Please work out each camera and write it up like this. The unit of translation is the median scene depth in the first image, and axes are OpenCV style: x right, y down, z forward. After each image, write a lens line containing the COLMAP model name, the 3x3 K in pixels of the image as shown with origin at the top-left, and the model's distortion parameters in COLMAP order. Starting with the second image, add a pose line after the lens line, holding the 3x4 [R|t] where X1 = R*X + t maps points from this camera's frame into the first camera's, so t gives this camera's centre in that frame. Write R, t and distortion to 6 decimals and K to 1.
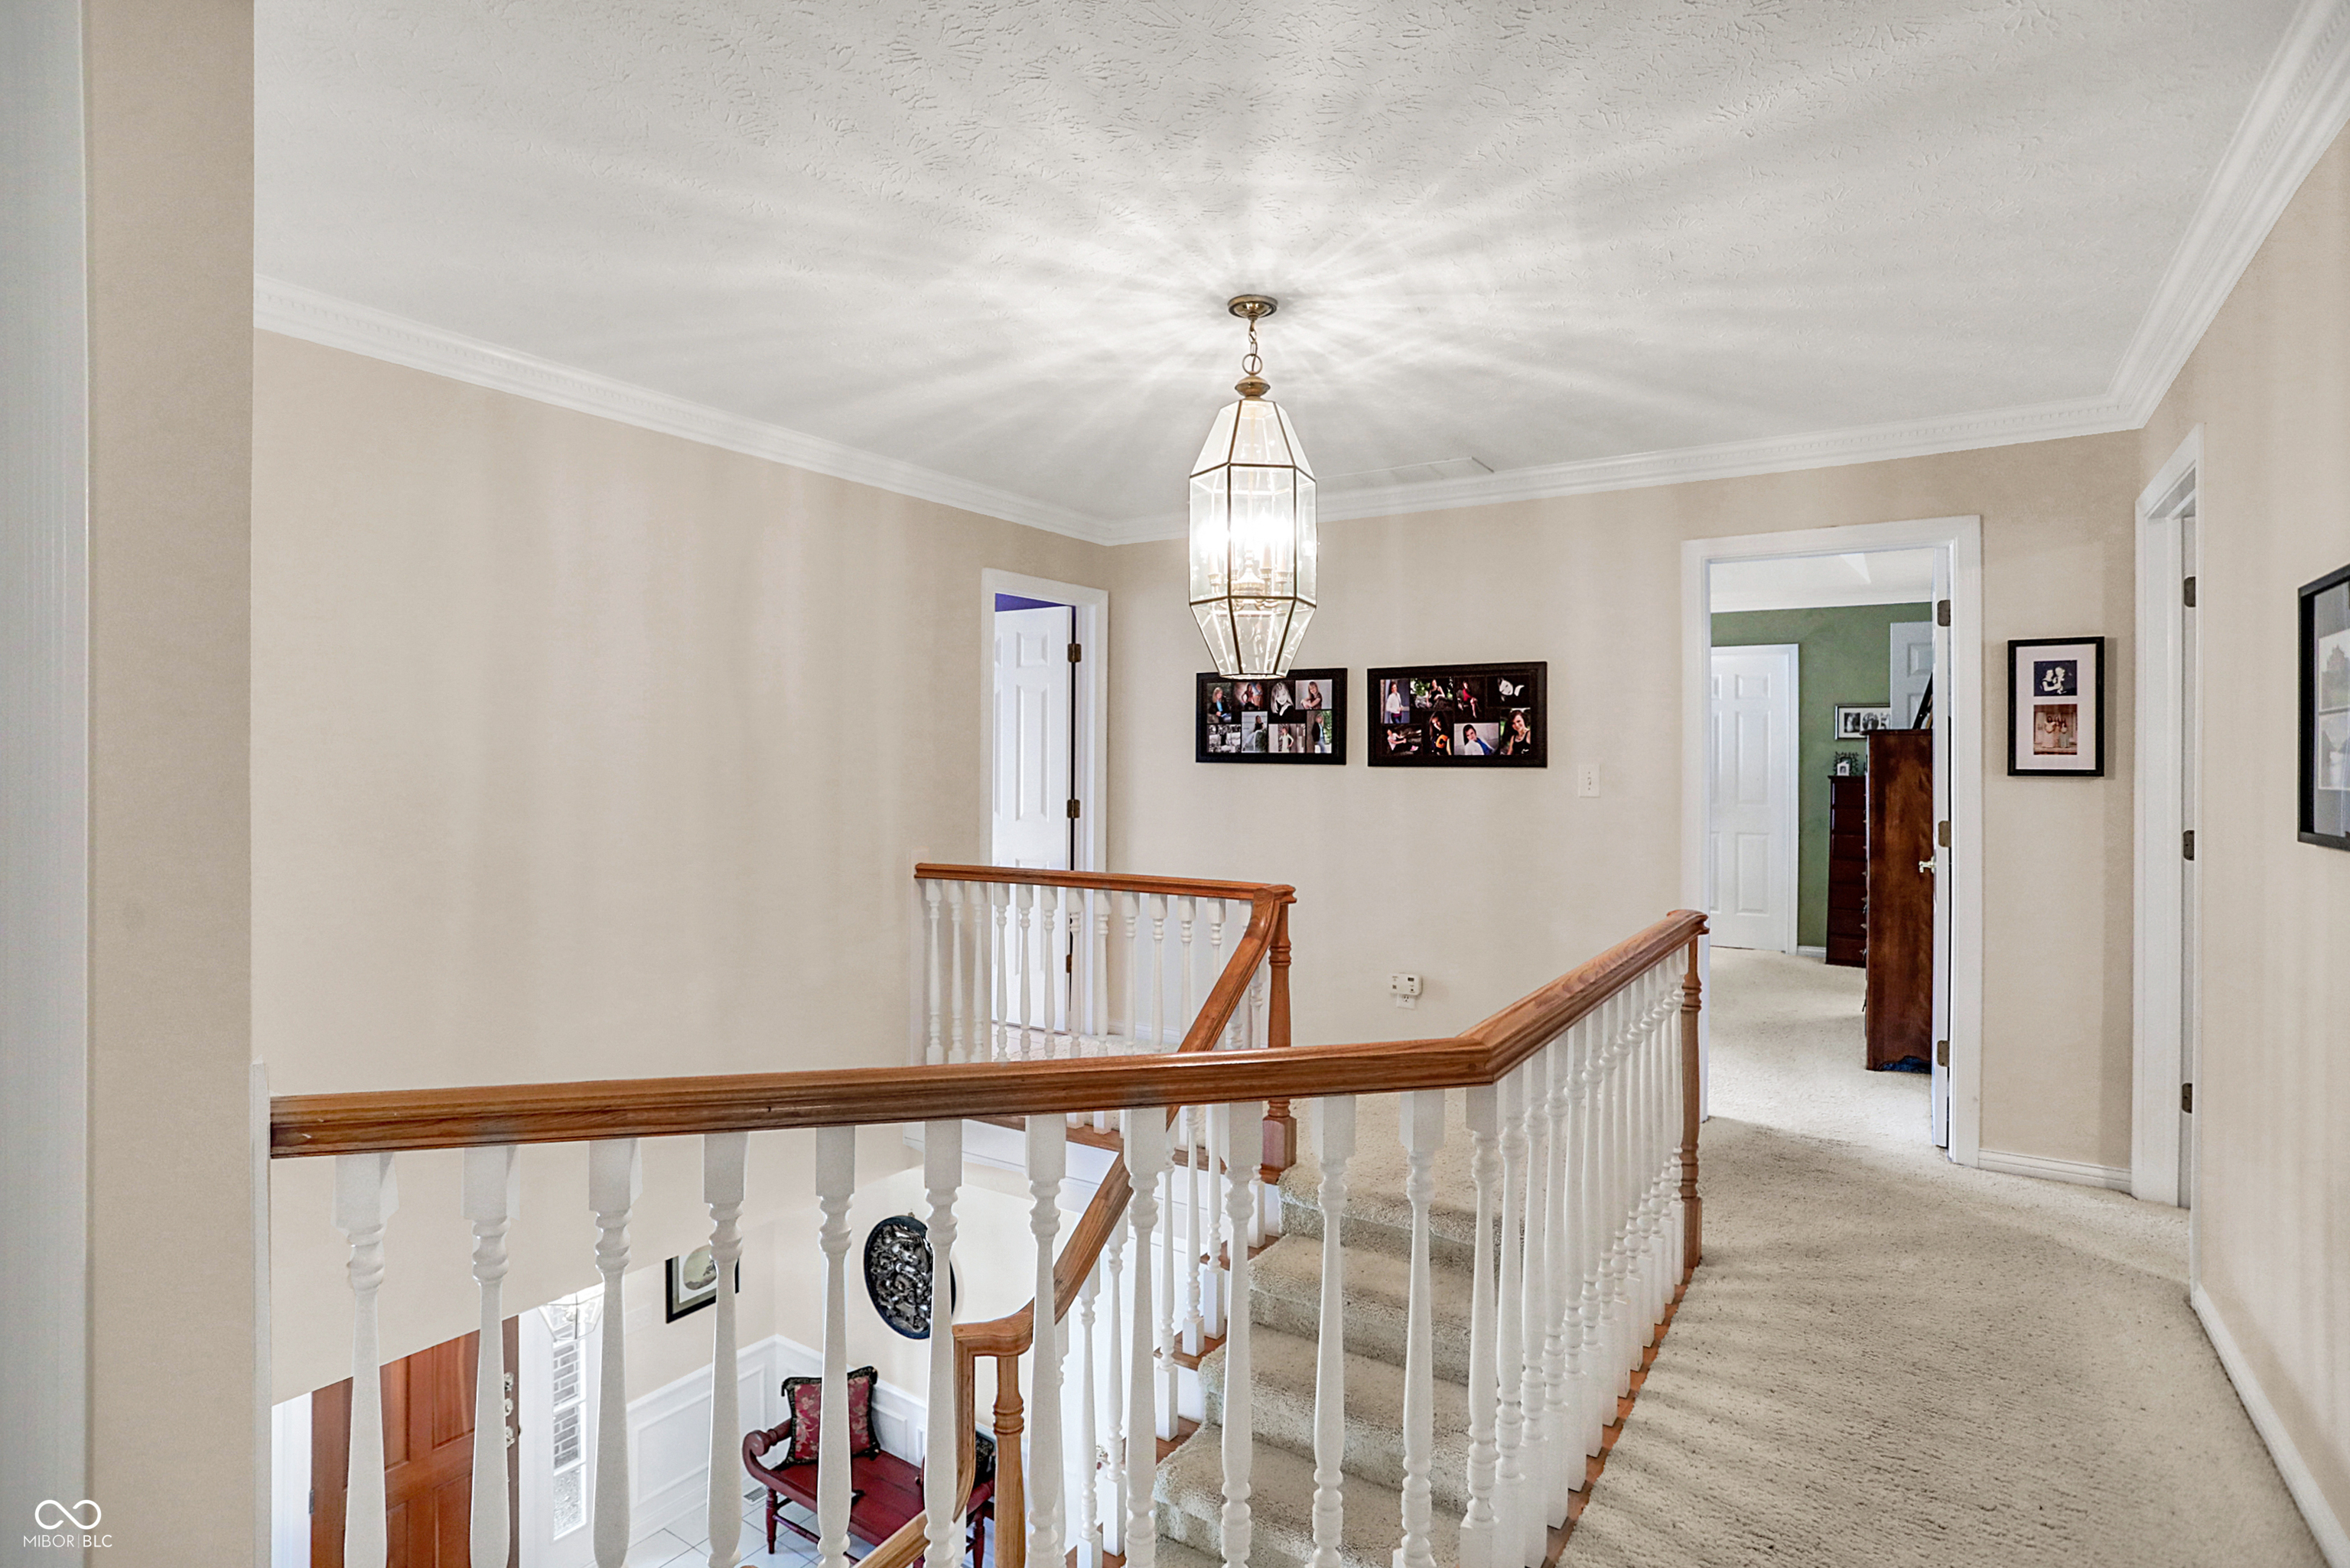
lens RADIAL K [[1190.4, 0, 1153.5], [0, 1190.4, 752.0], [0, 0, 1]] dist [-0.061846, 0.025635]
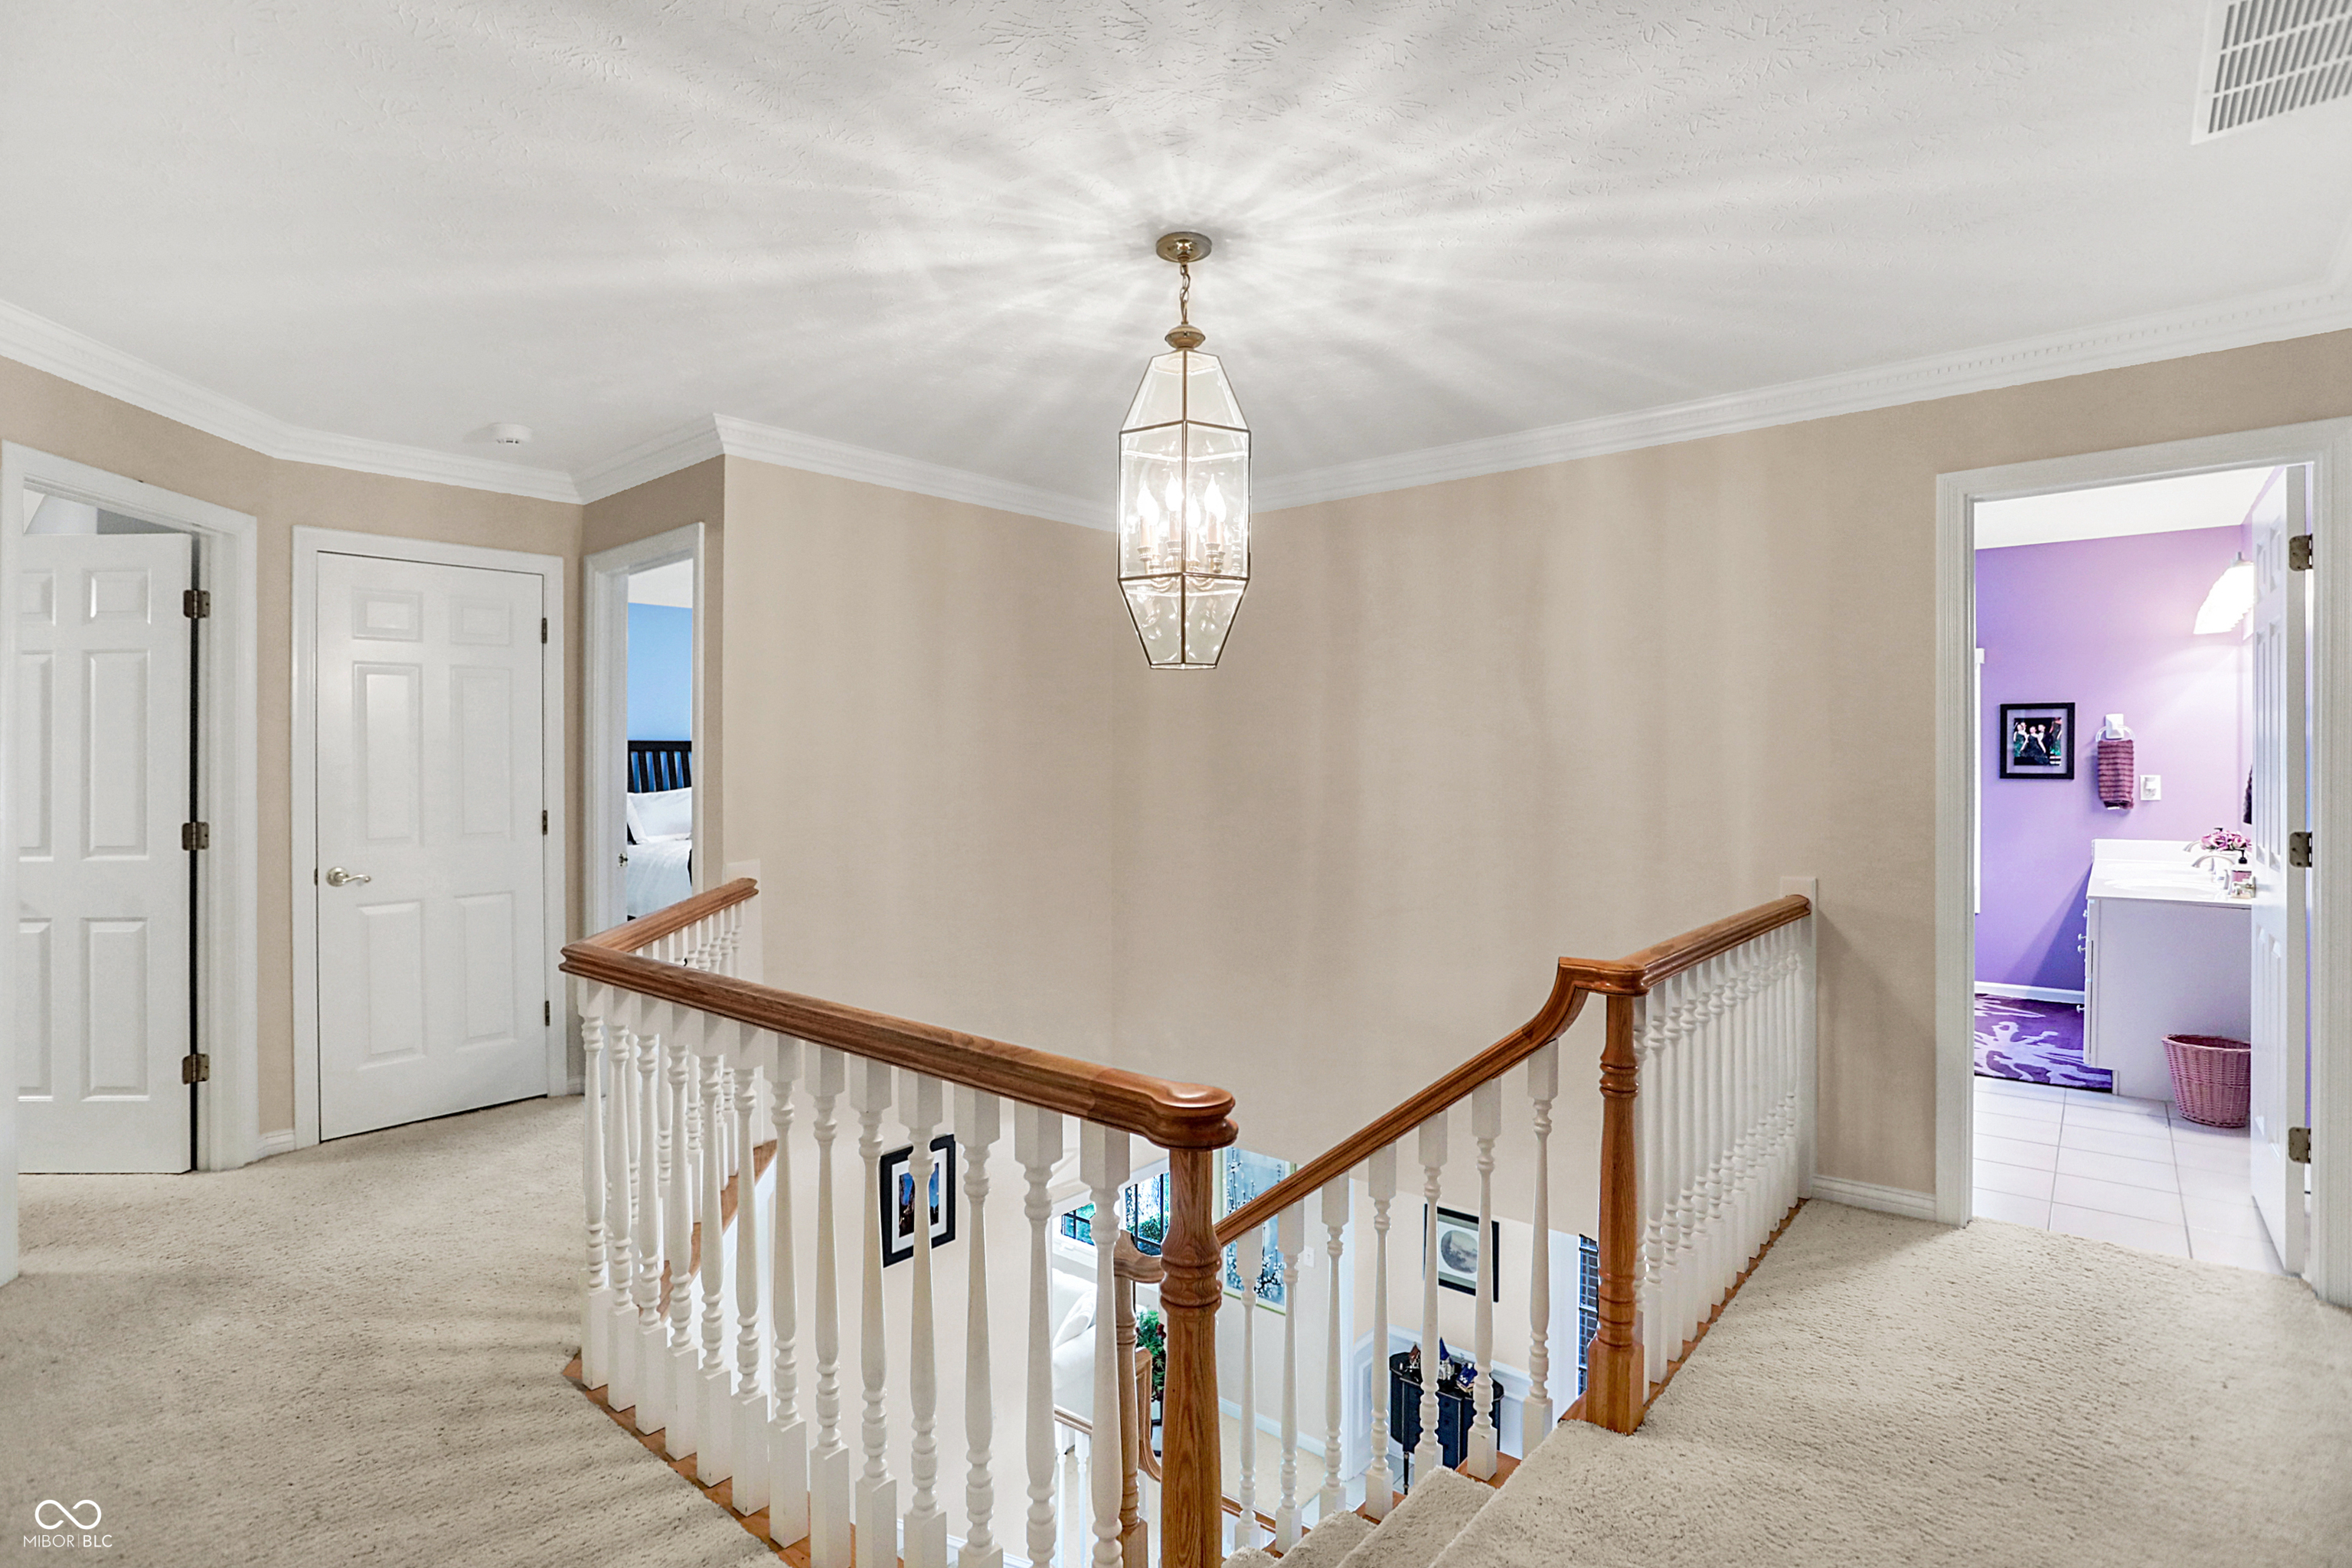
lens RADIAL K [[1191.5, 0, 1154.4], [0, 1191.5, 751.9], [0, 0, 1]] dist [-0.061846, 0.025635]
pose [[-0.116998, -0.023739, -0.992848, 0.953983], [0.010820, 0.999624, -0.025176, 0.022697], [0.993073, -0.013688, -0.116697, 1.075035]]
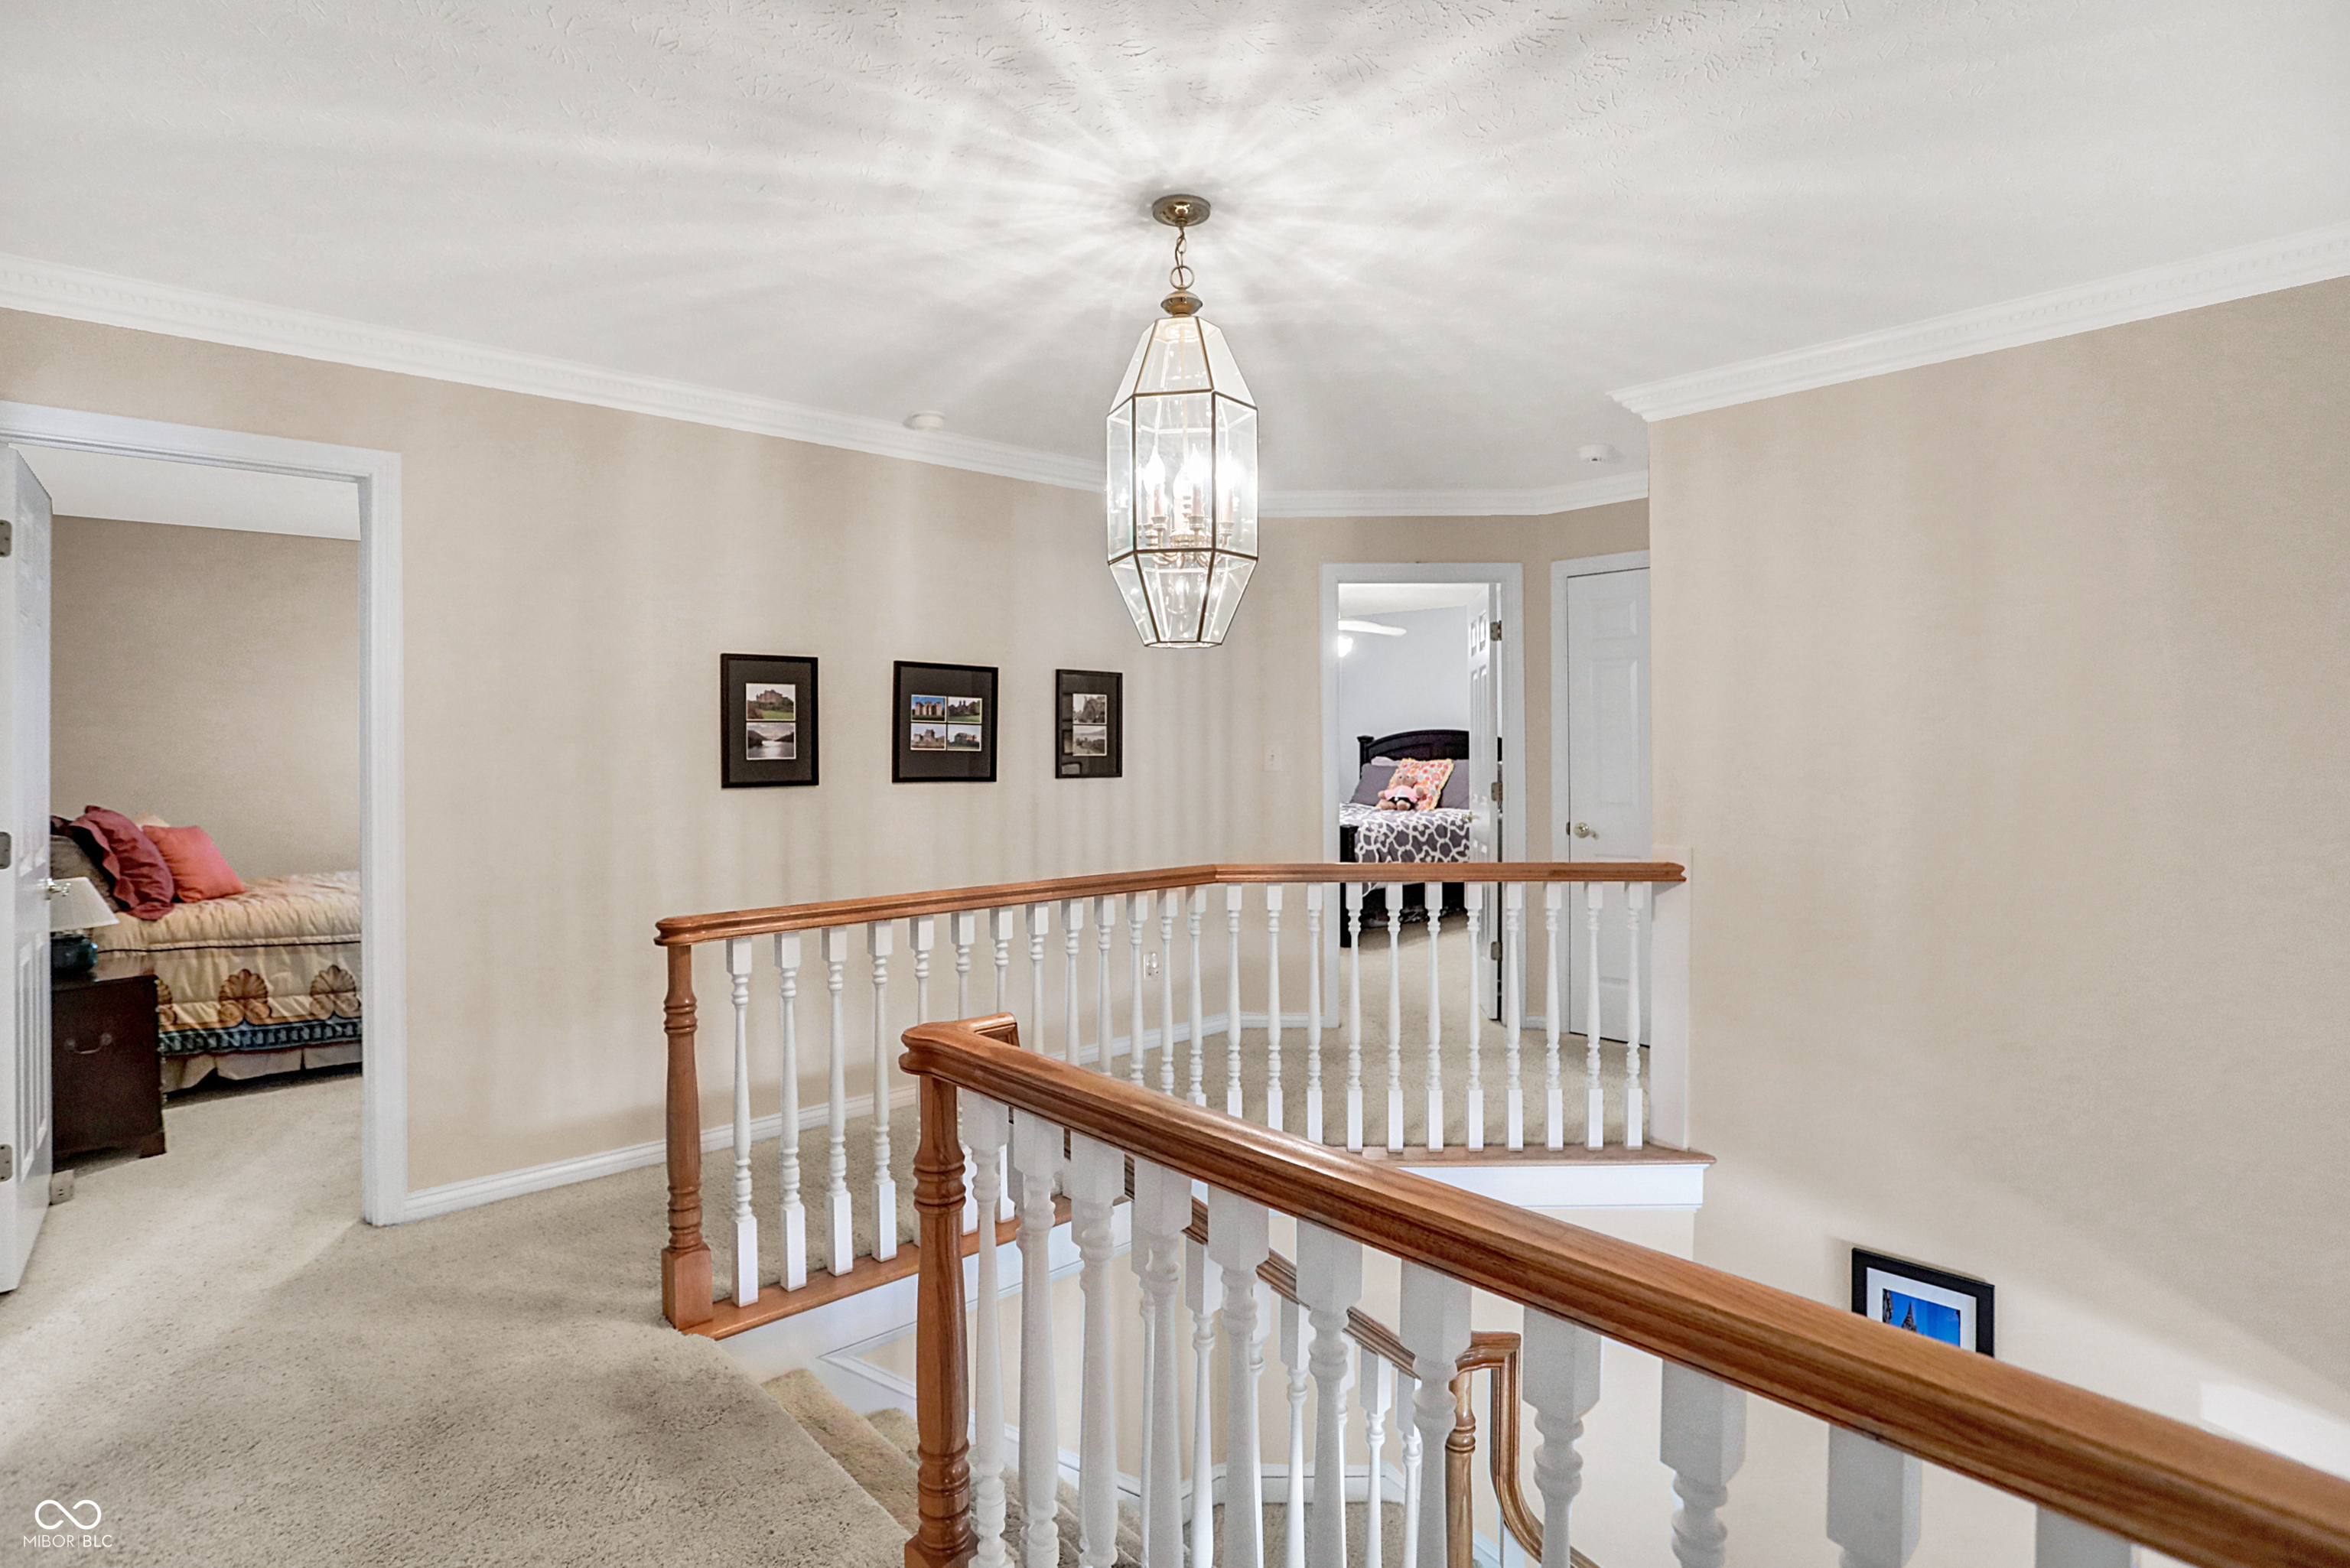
lens RADIAL K [[1190.4, 0, 1153.5], [0, 1190.4, 752.0], [0, 0, 1]] dist [-0.061846, 0.025635]
pose [[-0.971930, 0.004424, 0.235229, -0.094340], [0.002032, 0.999944, -0.010412, 0.022508], [-0.235261, -0.009641, -0.971884, 1.824430]]
